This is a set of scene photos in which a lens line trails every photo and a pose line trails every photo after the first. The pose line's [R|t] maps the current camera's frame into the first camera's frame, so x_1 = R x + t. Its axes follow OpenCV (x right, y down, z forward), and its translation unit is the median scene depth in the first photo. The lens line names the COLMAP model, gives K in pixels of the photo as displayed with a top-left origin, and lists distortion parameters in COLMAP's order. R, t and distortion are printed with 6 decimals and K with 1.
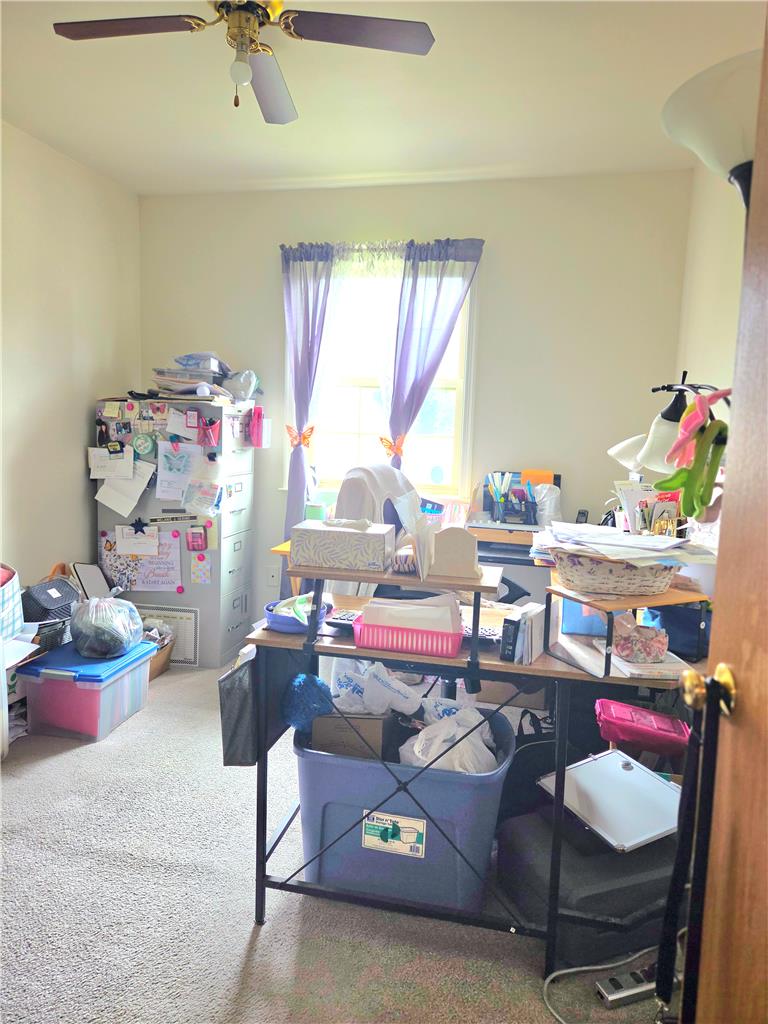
lens RADIAL K [[683.5, 0, 384.6], [0, 683.5, 508.3], [0, 0, 1]] dist [0.044123, 0.000312]
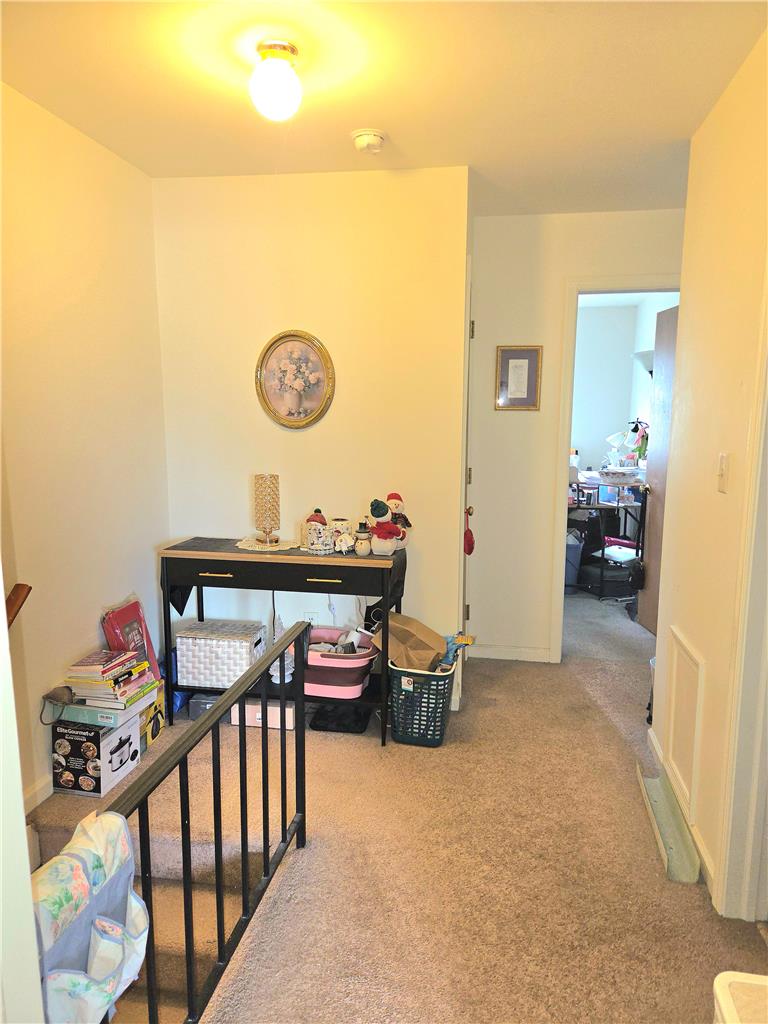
lens RADIAL K [[683.5, 0, 383.6], [0, 683.5, 515.8], [0, 0, 1]] dist [0.044123, 0.000312]
pose [[0.996836, -0.038835, 0.069350, -1.095293], [0.036266, 0.998622, 0.037930, 0.115672], [-0.070727, -0.035295, 0.996871, -2.372110]]
